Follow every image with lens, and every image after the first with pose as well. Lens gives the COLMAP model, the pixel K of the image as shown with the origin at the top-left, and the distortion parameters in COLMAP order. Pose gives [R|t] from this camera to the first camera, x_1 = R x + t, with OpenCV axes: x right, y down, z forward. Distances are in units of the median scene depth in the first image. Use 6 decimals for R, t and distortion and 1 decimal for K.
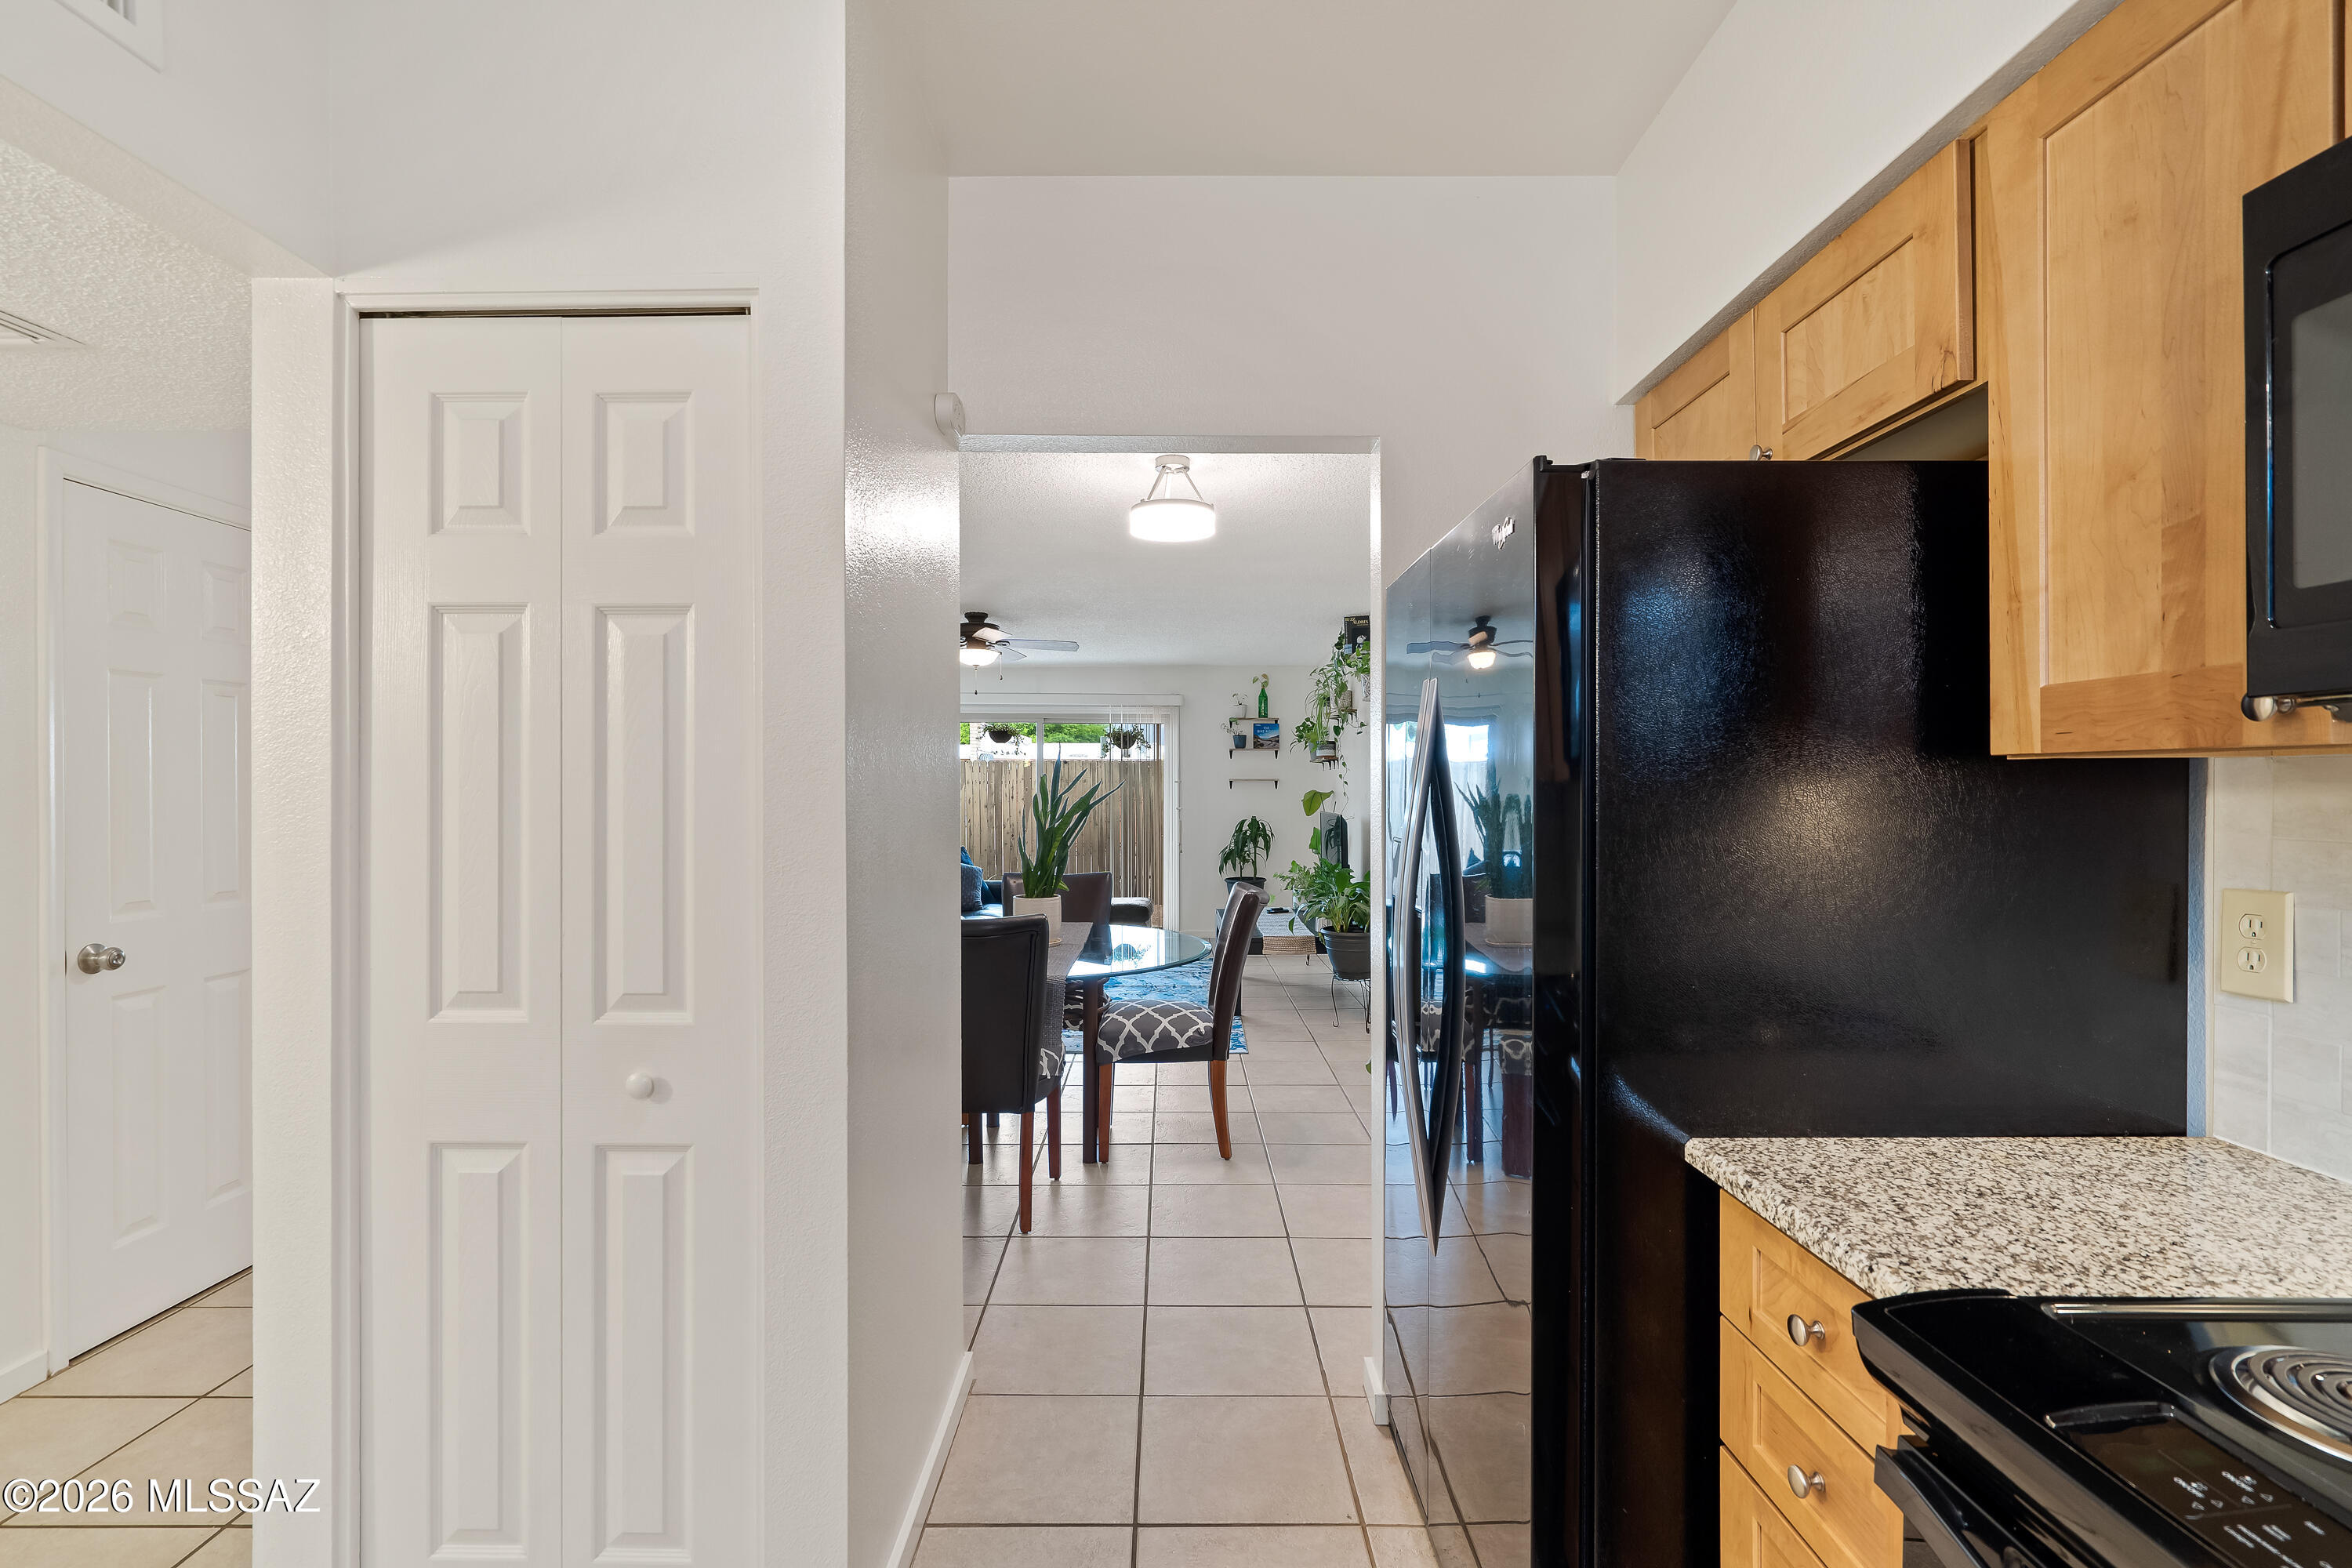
lens RADIAL K [[1122.3, 0, 1176.0], [0, 1122.3, 784.0], [0, 0, 1]] dist [-0.009776, -0.000049]
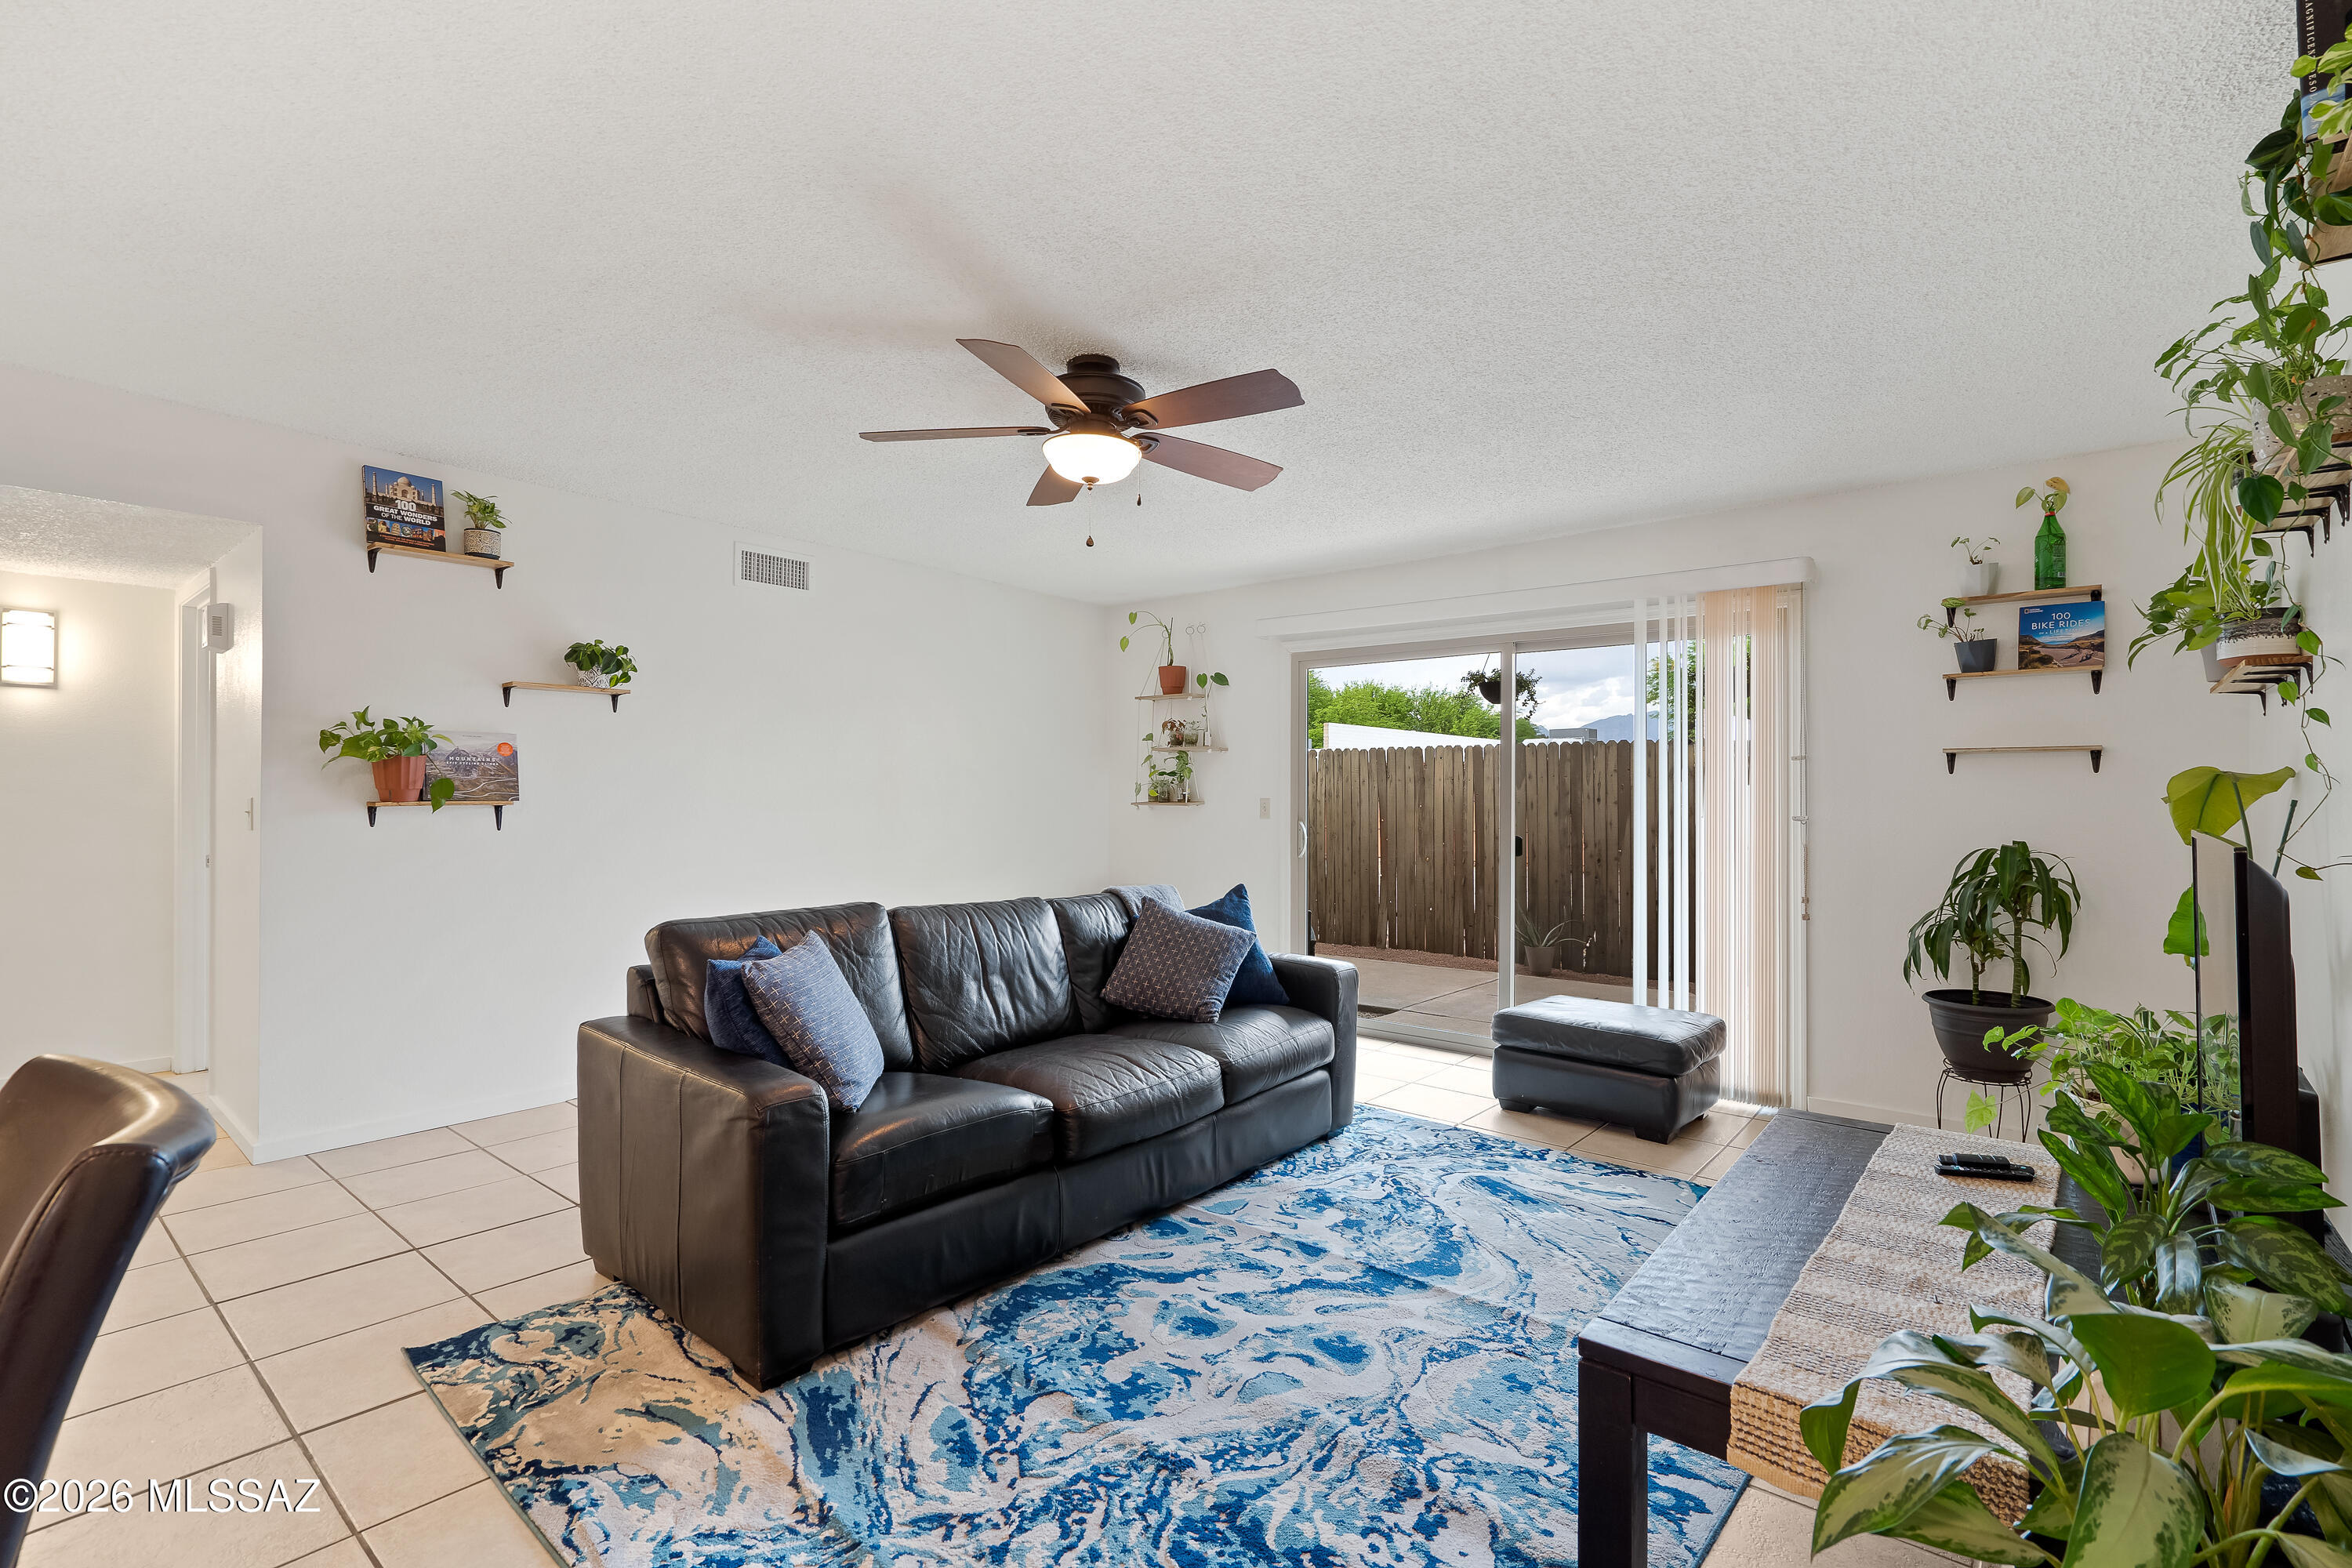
lens RADIAL K [[1086.4, 0, 1168.8], [0, 1086.4, 795.8], [0, 0, 1]] dist [-0.002510, 0.000403]
pose [[0.761758, 0.001571, -0.647860, 0.093815], [-0.000555, 0.999998, 0.001773, 0.012845], [0.647862, -0.000991, 0.761757, 0.545388]]
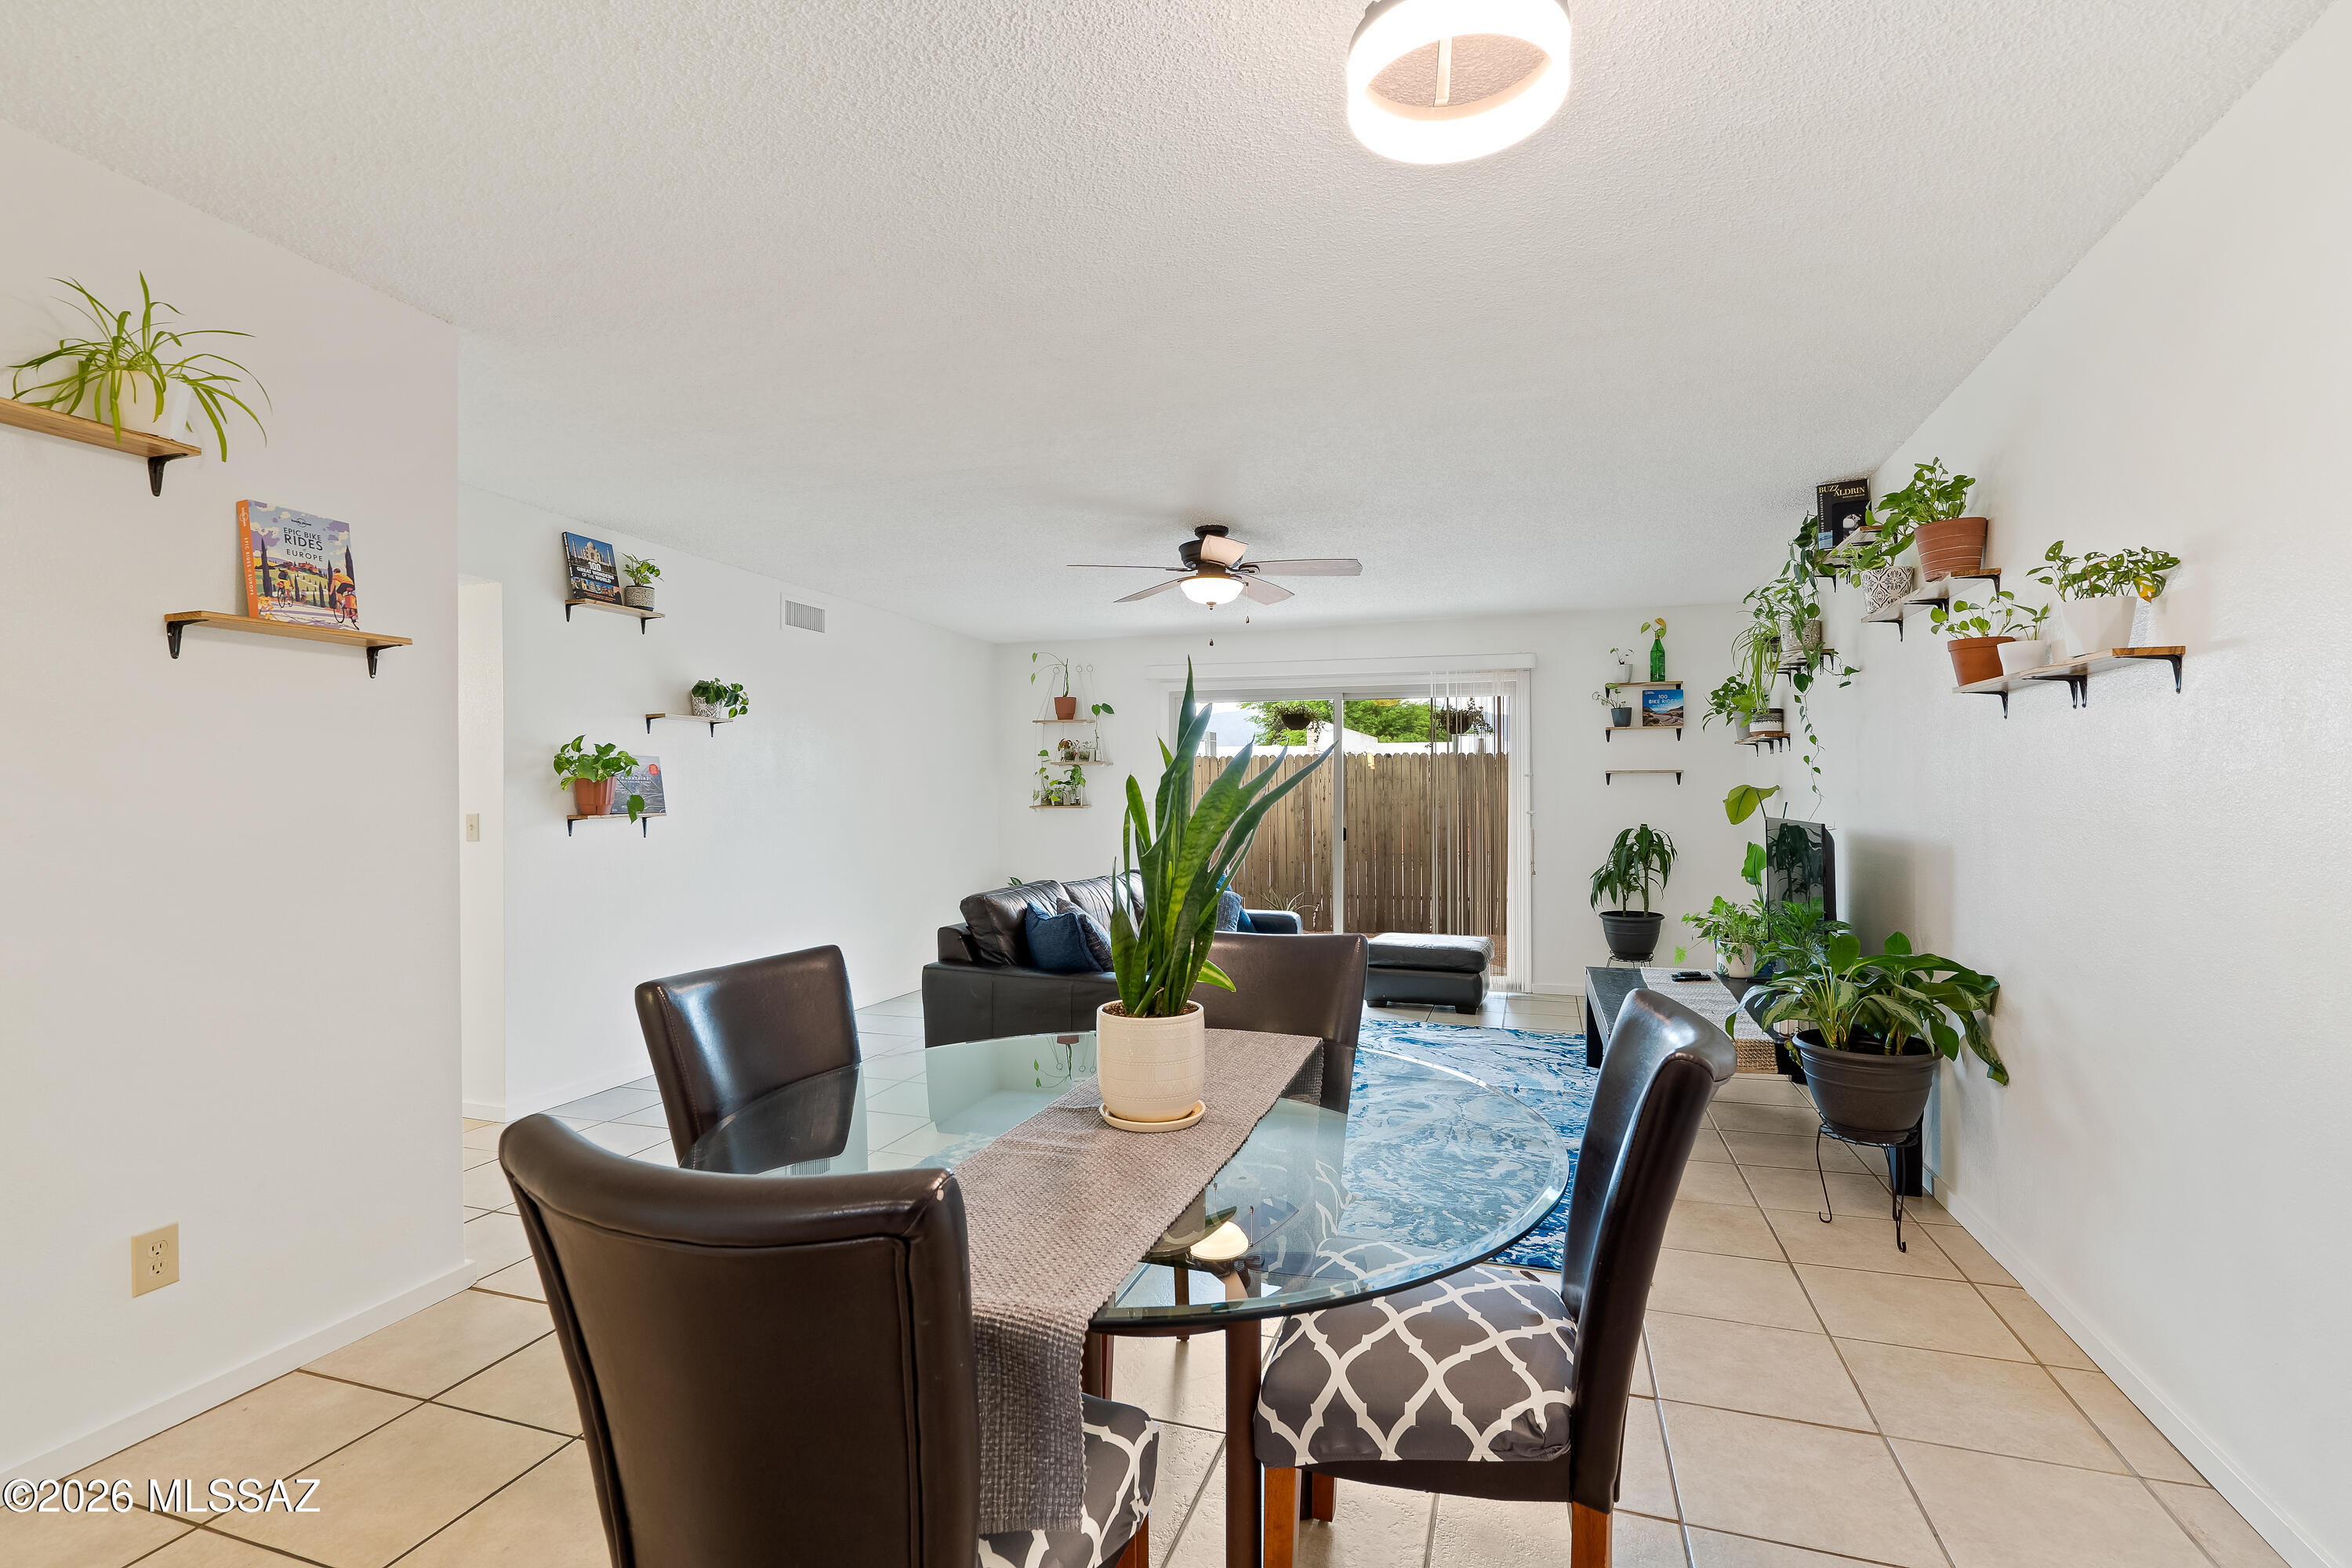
lens RADIAL K [[1097.1, 0, 1163.4], [0, 1097.1, 794.9], [0, 0, 1]] dist [-0.003384, 0.000860]
pose [[0.944963, -0.003452, -0.327159, 0.011147], [0.005293, 0.999975, 0.004736, 0.006273], [0.327134, -0.006207, 0.944958, 0.278085]]
